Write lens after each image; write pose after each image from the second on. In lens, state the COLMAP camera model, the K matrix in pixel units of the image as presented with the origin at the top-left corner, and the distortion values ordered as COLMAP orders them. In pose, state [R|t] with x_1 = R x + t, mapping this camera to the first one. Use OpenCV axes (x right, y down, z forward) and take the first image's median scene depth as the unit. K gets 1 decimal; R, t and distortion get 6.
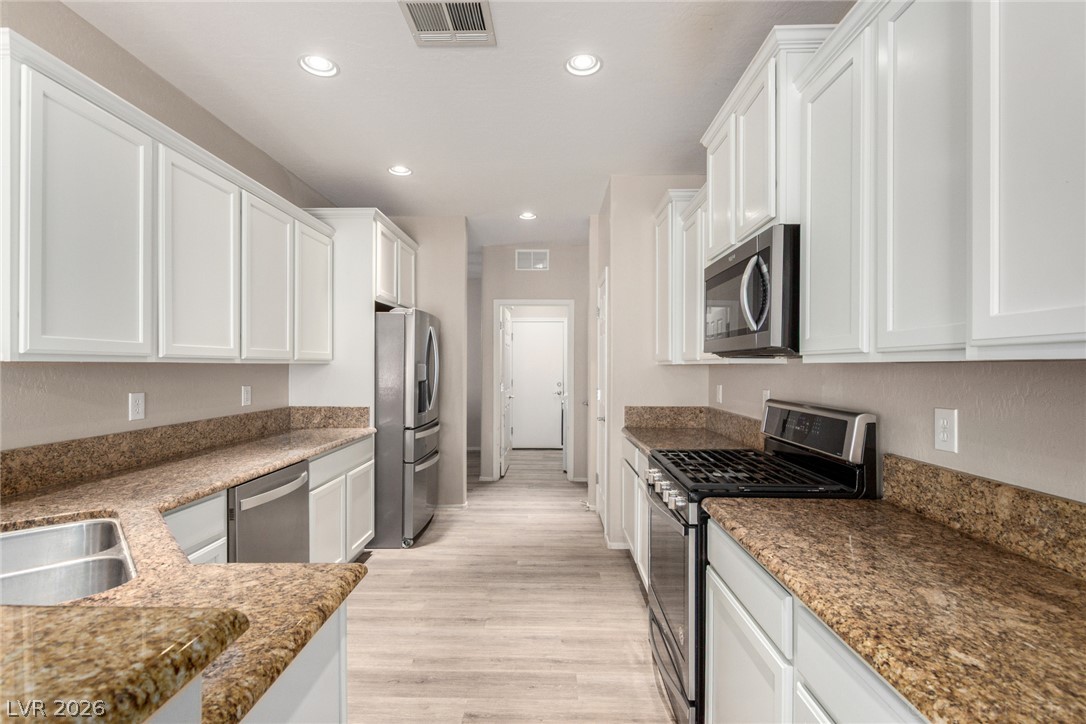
lens RADIAL K [[497.0, 0, 540.7], [0, 497.0, 365.9], [0, 0, 1]] dist [0.001019, -0.000834]
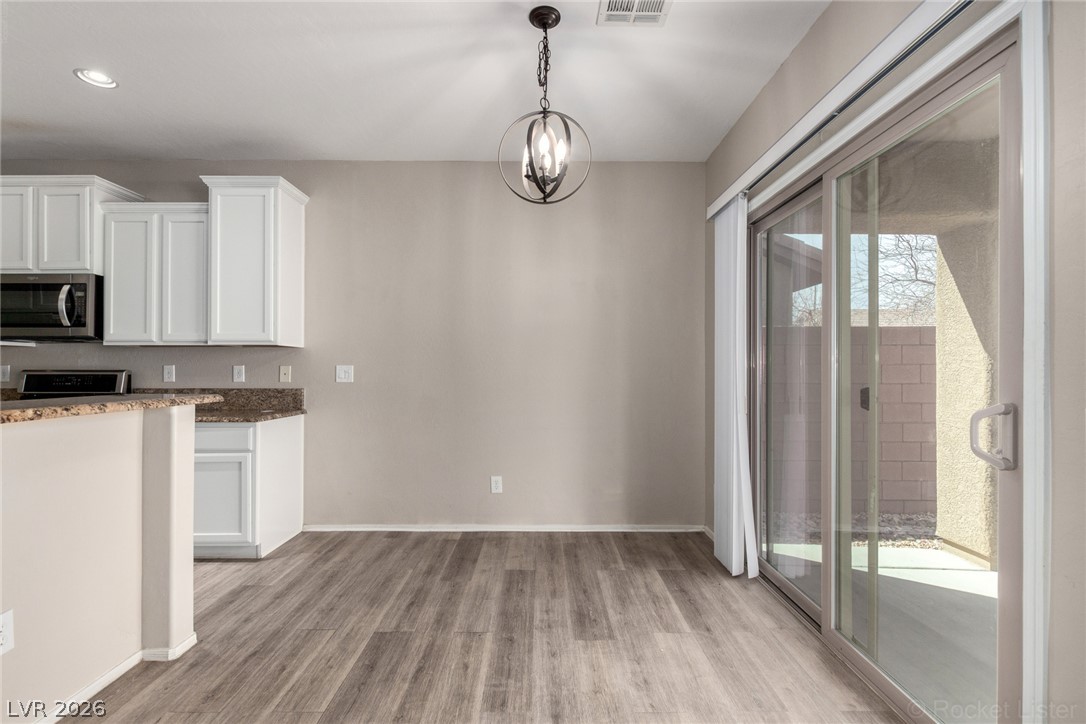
lens RADIAL K [[497.0, 0, 540.7], [0, 497.0, 365.9], [0, 0, 1]] dist [0.001019, -0.000834]
pose [[-0.019291, 0.000389, 0.999814, -1.486857], [-0.000331, 1.000000, -0.000395, 0.076744], [-0.999814, -0.000339, -0.019291, -0.712357]]
